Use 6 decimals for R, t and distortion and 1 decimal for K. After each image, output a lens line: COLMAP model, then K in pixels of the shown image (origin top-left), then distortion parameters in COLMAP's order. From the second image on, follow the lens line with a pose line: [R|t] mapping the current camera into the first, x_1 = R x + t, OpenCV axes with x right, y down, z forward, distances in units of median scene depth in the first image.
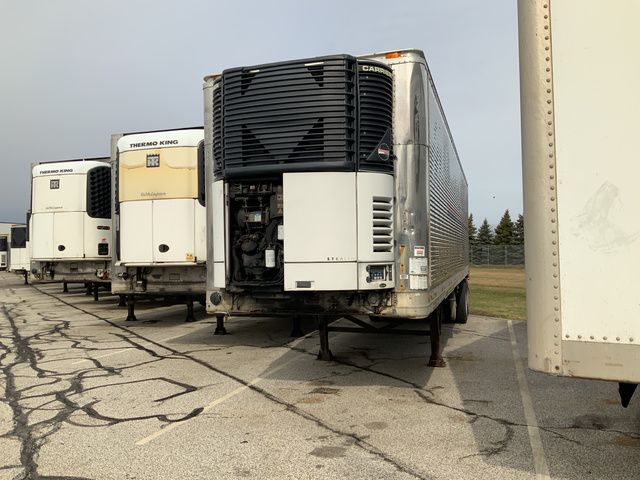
lens RADIAL K [[535.2, 0, 318.9], [0, 535.2, 243.9], [0, 0, 1]] dist [0.045583, -0.024294]
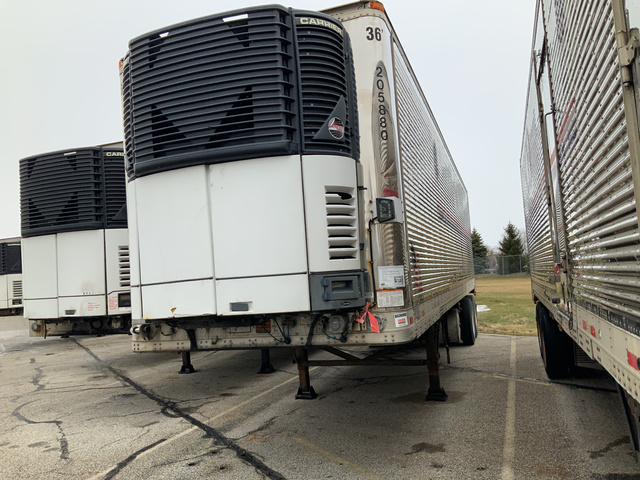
lens RADIAL K [[535.2, 0, 320.6], [0, 535.2, 234.2], [0, 0, 1]] dist [0.045583, -0.024294]
pose [[0.998127, -0.059386, -0.014670, 0.100923], [0.058218, 0.995834, -0.070186, 0.031866], [0.018777, 0.069200, 0.997426, 0.247676]]
